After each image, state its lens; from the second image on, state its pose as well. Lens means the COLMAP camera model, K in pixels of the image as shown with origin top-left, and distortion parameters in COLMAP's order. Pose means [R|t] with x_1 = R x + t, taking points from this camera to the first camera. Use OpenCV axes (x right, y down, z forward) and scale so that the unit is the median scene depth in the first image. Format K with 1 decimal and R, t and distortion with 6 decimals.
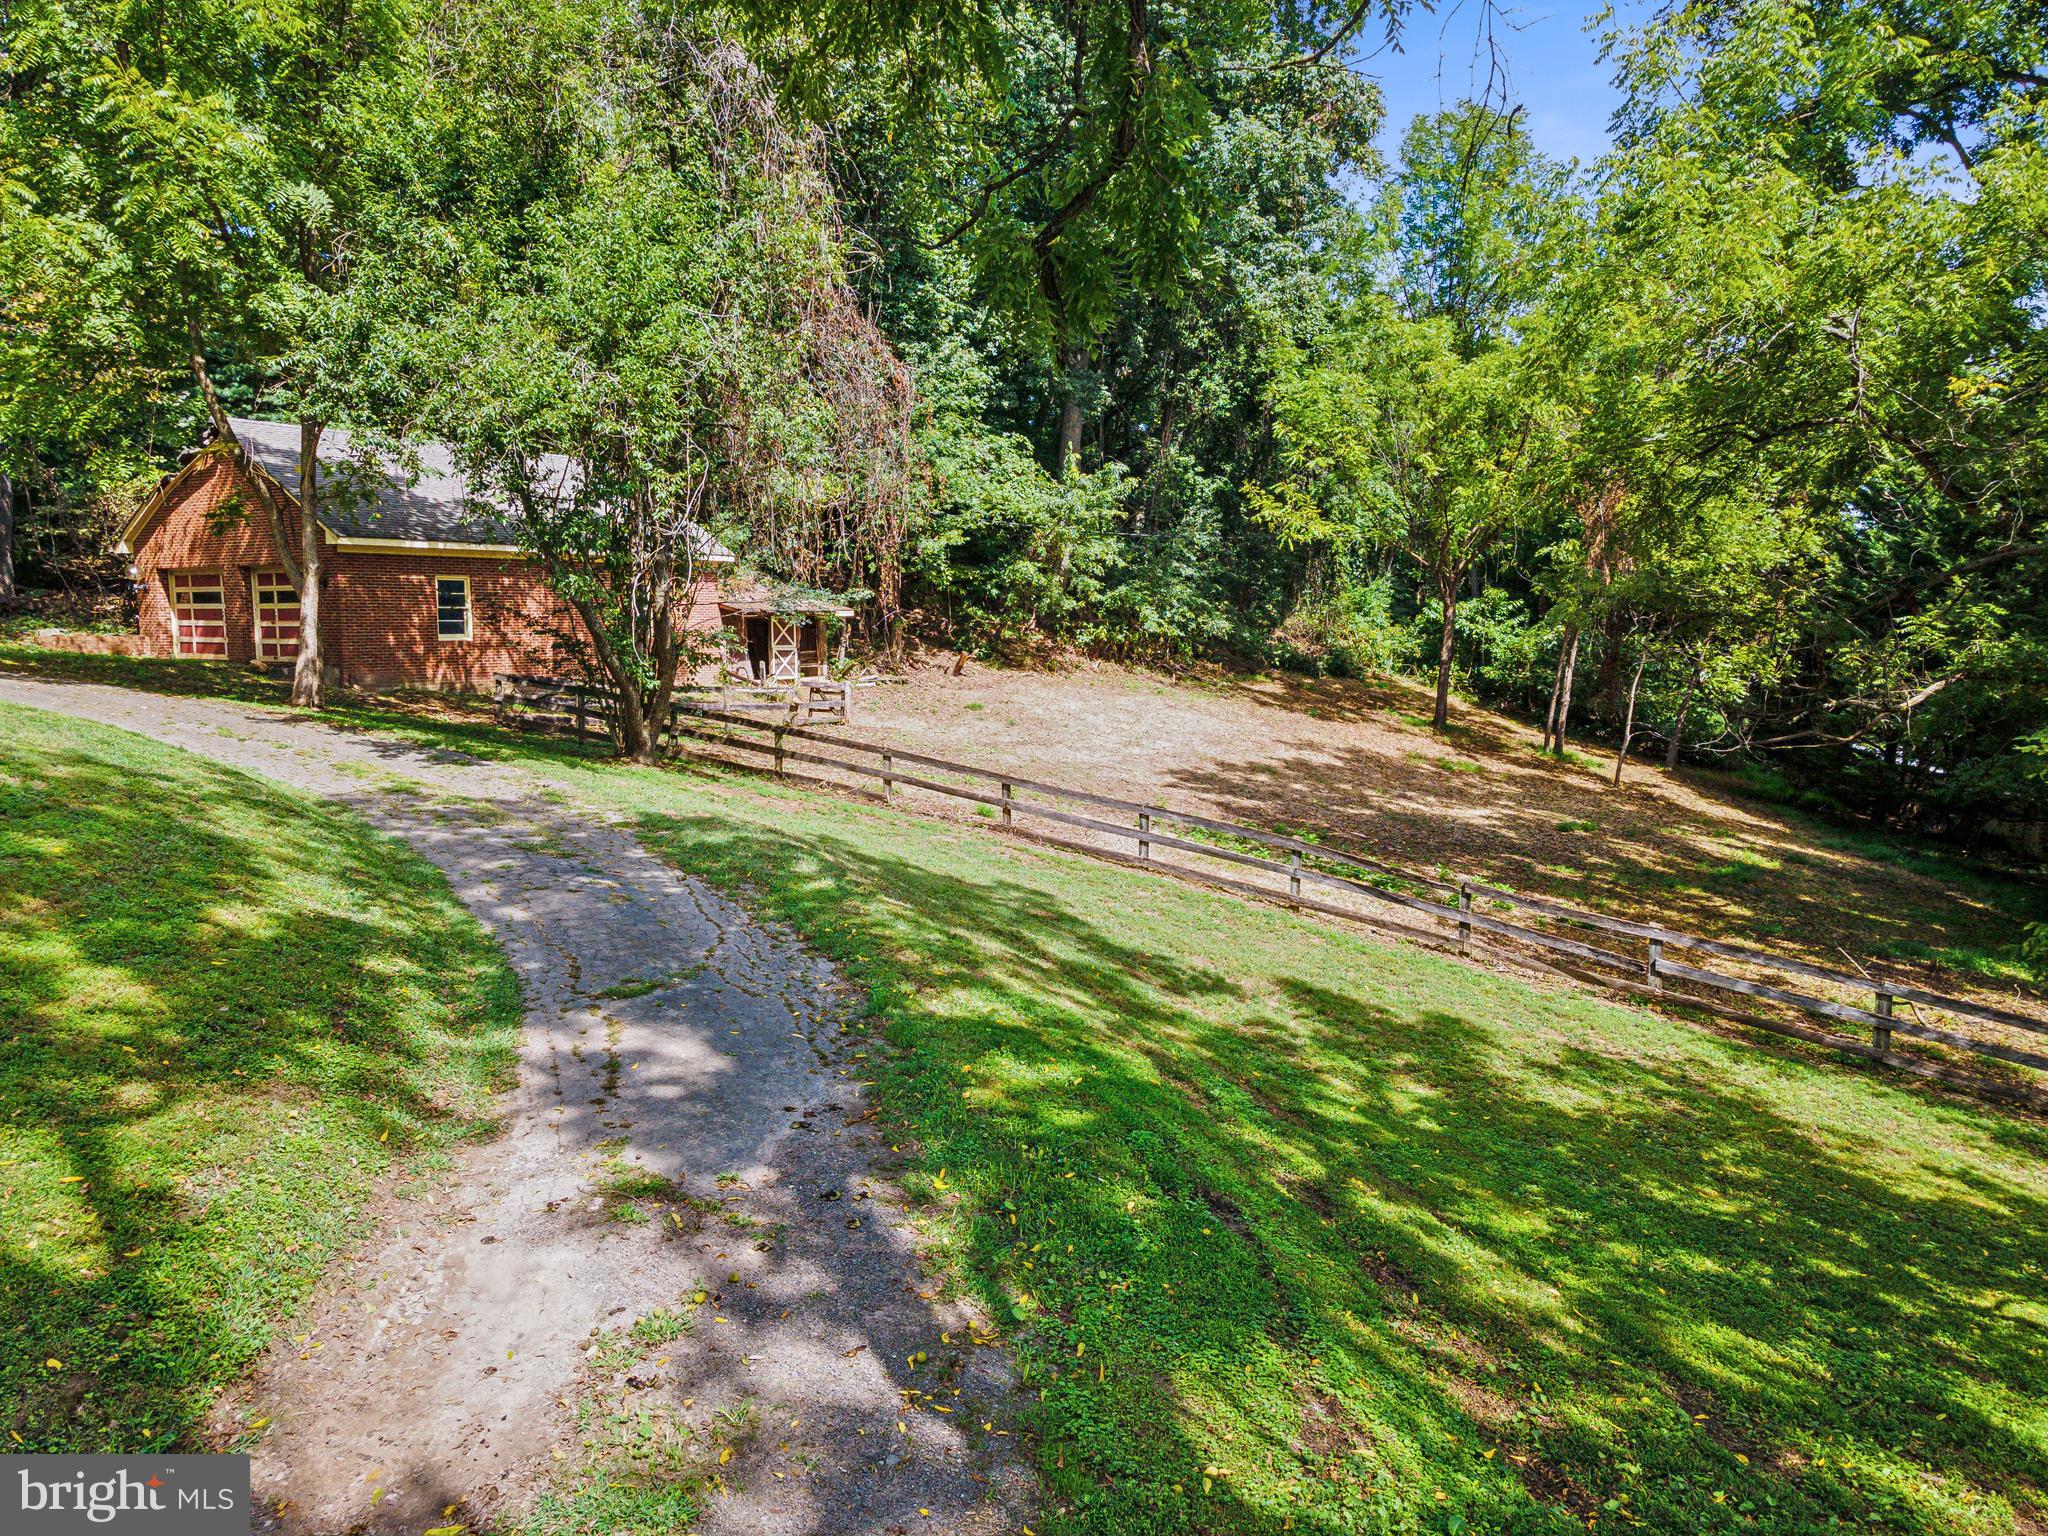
lens RADIAL K [[1526.8, 0, 1022.6], [0, 1526.8, 770.1], [0, 0, 1]] dist [0.015570, 0.011959]
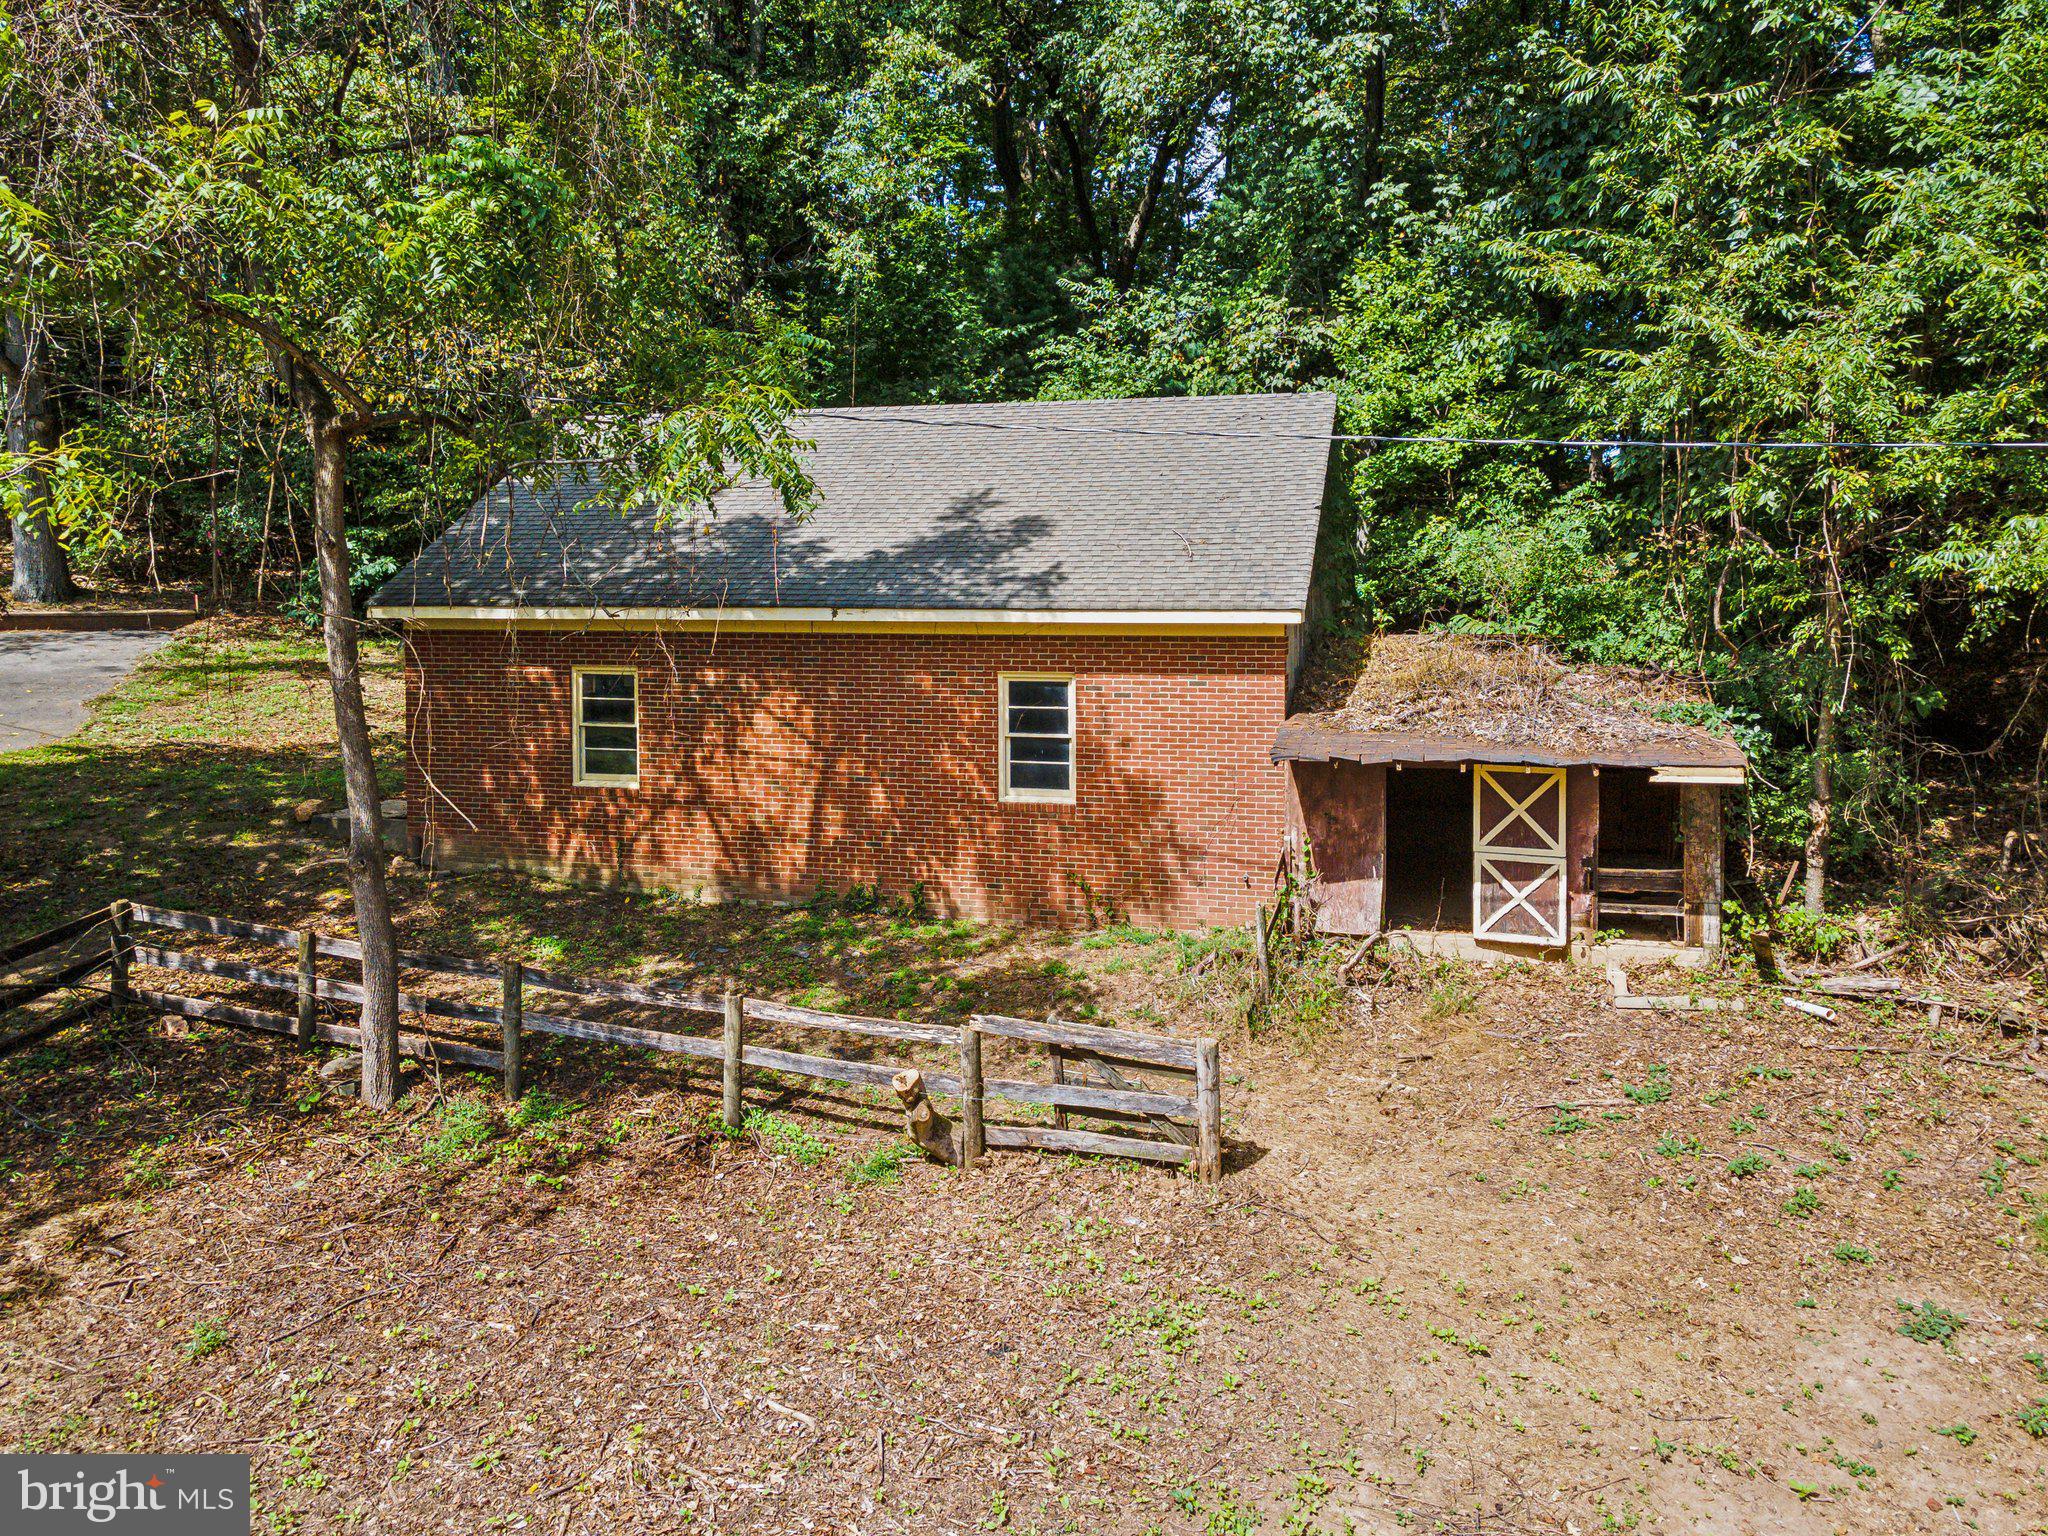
lens RADIAL K [[1526.8, 0, 1024.5], [0, 1526.8, 760.0], [0, 0, 1]] dist [0.015570, 0.011959]
pose [[0.308708, 0.039989, -0.950316, 0.178792], [-0.110735, 0.993833, 0.005848, -0.112977], [0.944689, 0.103427, 0.311232, 0.963463]]
